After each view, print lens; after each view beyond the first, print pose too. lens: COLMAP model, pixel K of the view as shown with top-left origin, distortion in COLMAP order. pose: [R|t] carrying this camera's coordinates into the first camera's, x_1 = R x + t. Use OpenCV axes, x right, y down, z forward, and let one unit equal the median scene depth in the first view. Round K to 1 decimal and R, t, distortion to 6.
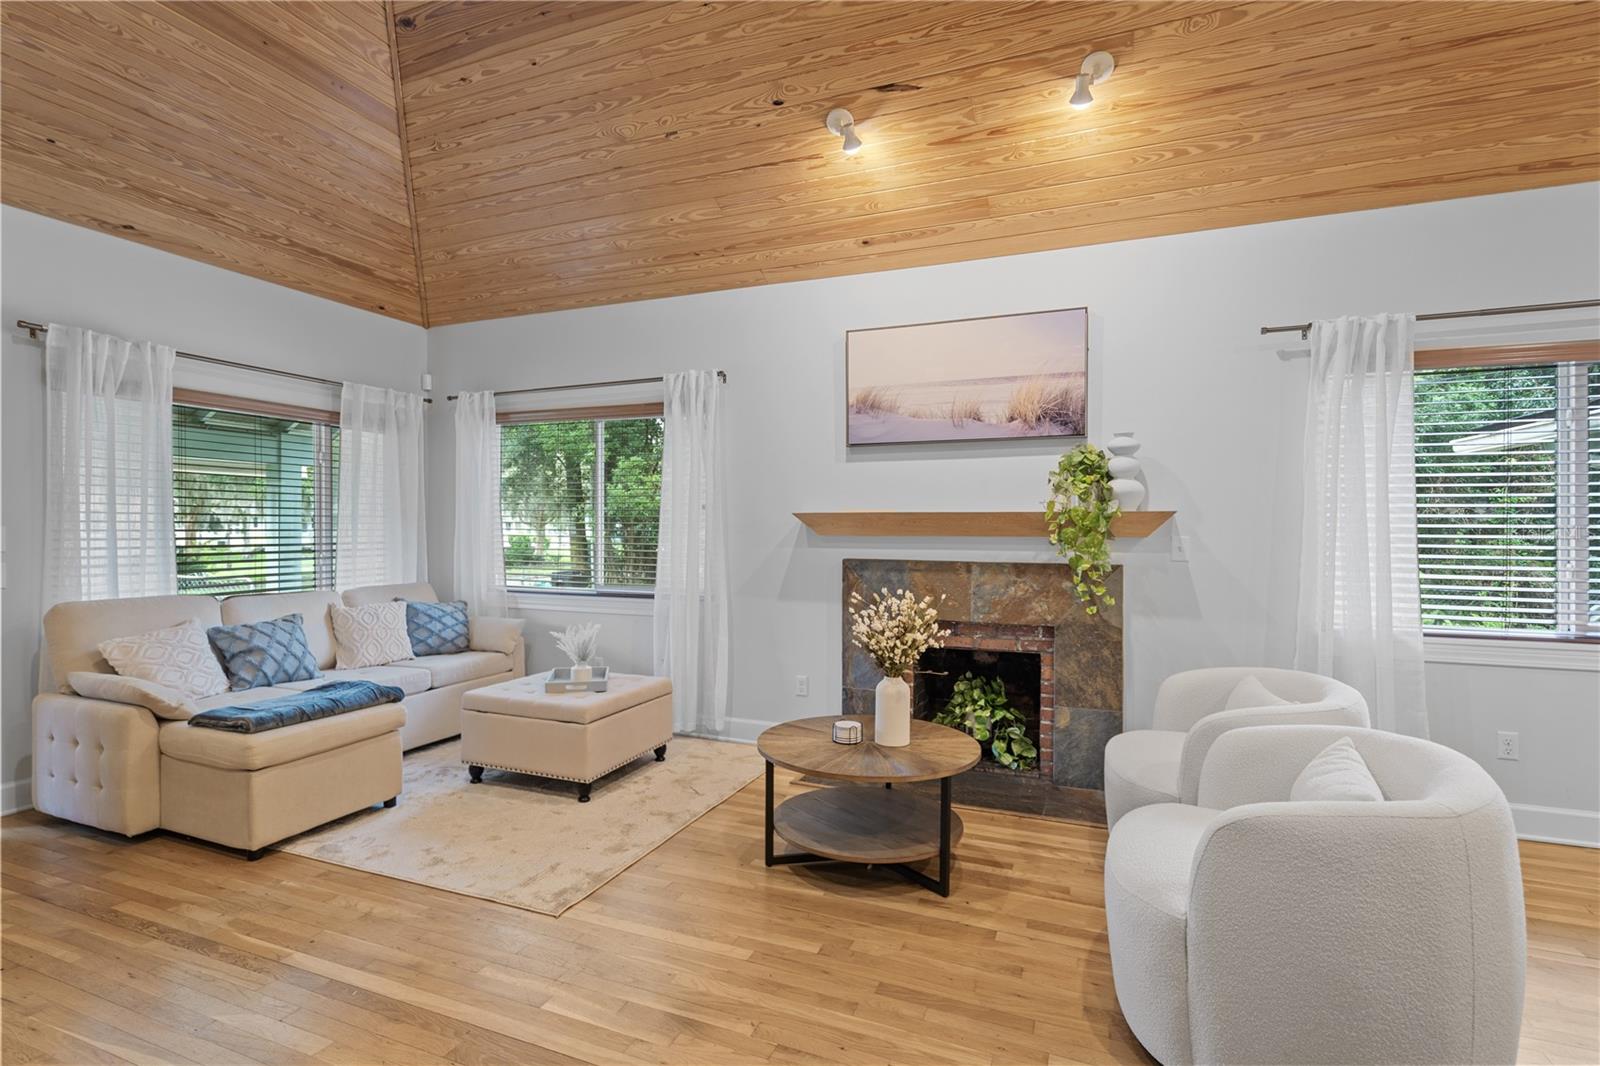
lens RADIAL K [[745.7, 0, 796.8], [0, 745.7, 529.5], [0, 0, 1]] dist [0.000929, -0.000183]
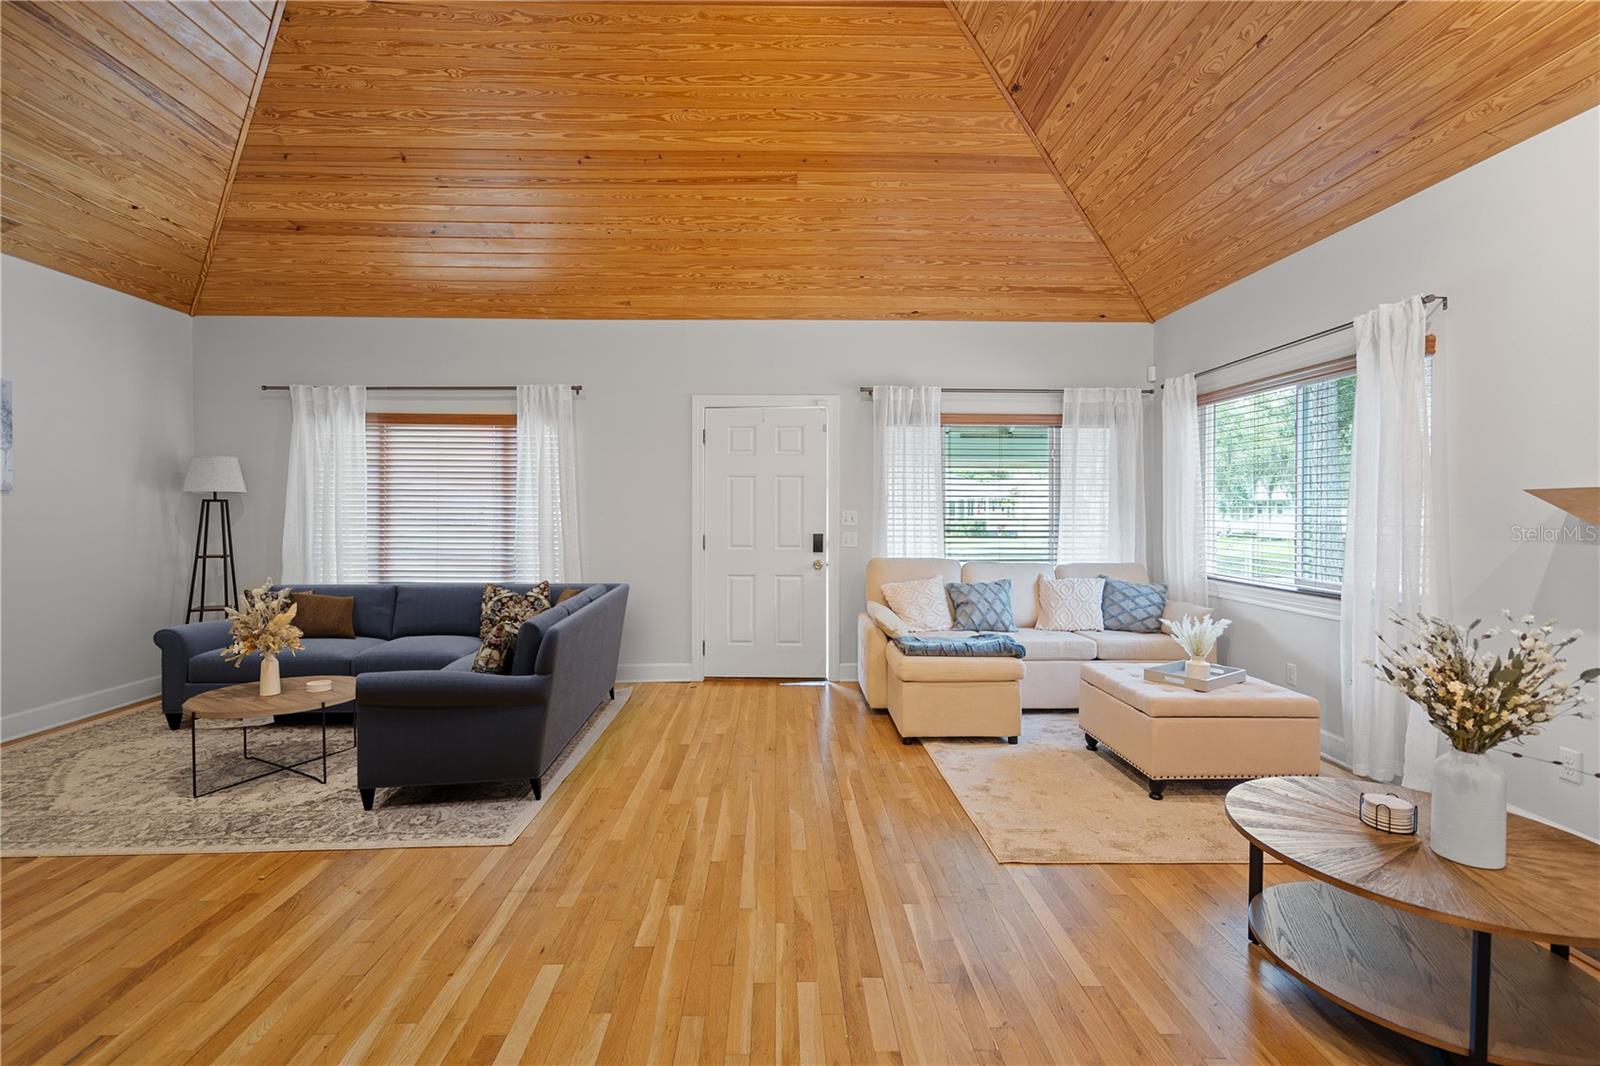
lens RADIAL K [[730.8, 0, 800.0], [0, 730.8, 510.9], [0, 0, 1]] dist [-0.000175, 0.000462]
pose [[0.404727, -0.001060, -0.914437, 0.360825], [-0.005569, 0.999978, -0.003624, 0.002685], [0.914420, 0.006559, 0.404712, 0.192013]]
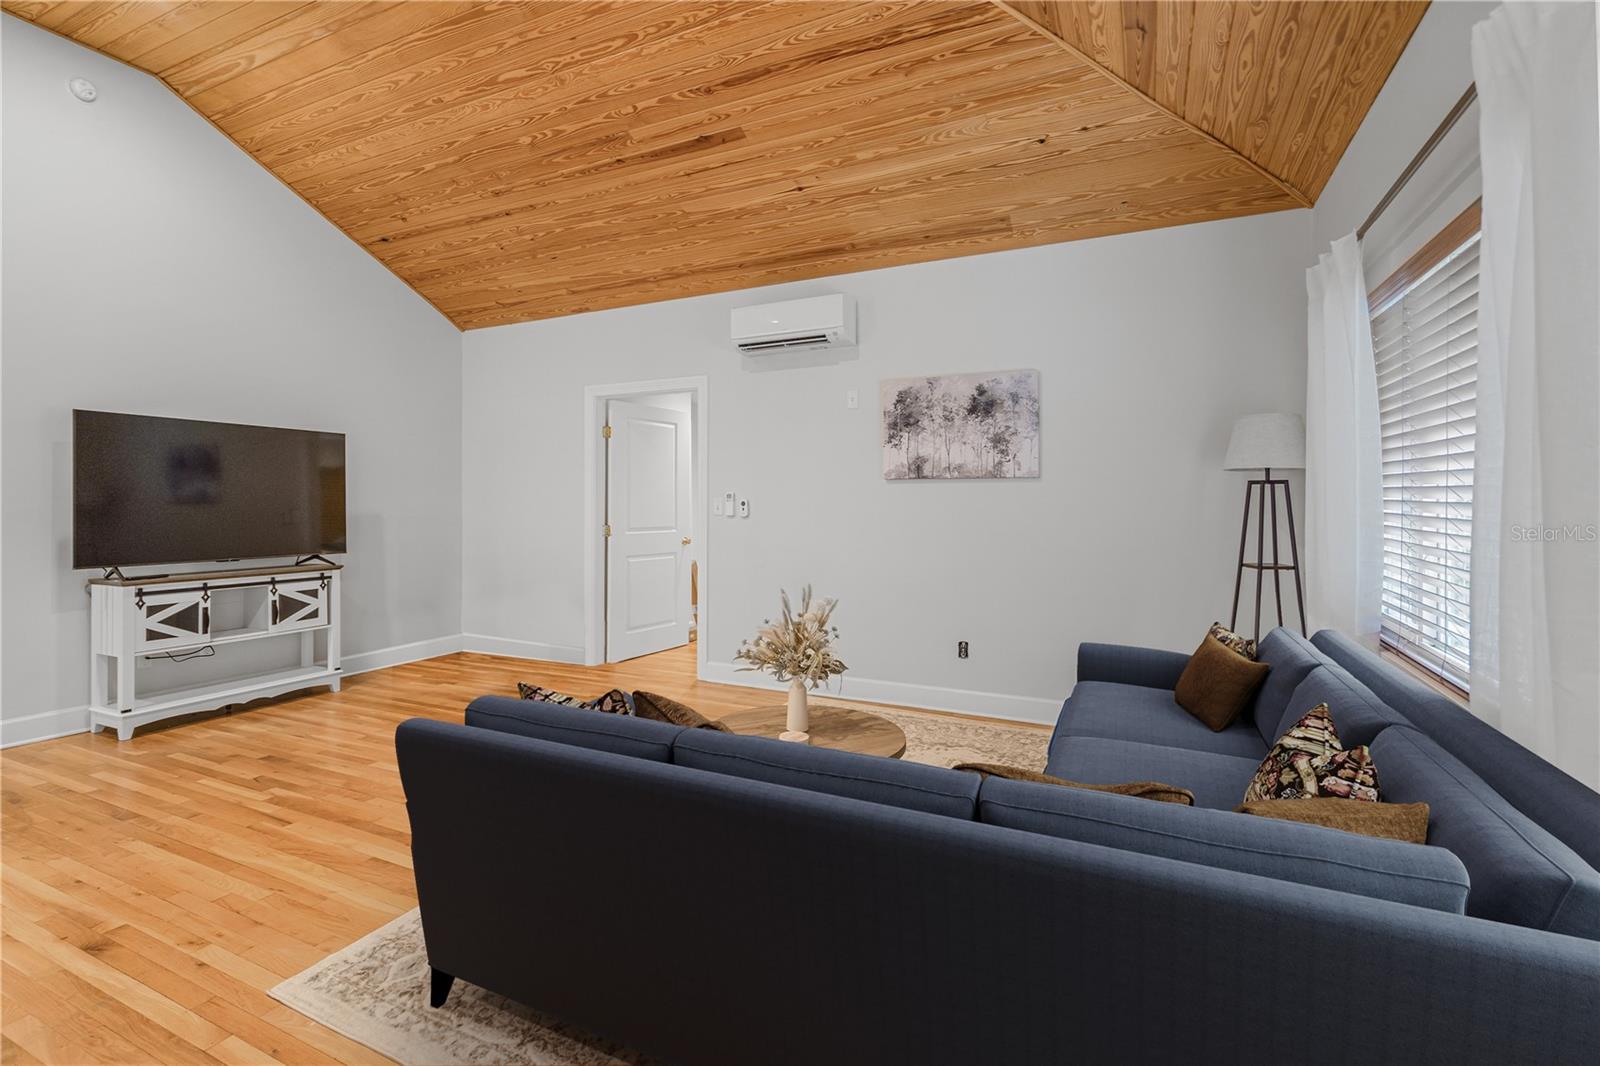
lens RADIAL K [[730.8, 0, 800.0], [0, 730.8, 510.9], [0, 0, 1]] dist [-0.000175, 0.000462]
pose [[-0.998483, -0.000044, 0.055063, -0.711099], [0.001098, 0.999785, 0.020700, 0.002086], [-0.055052, 0.020729, -0.998268, 0.649211]]
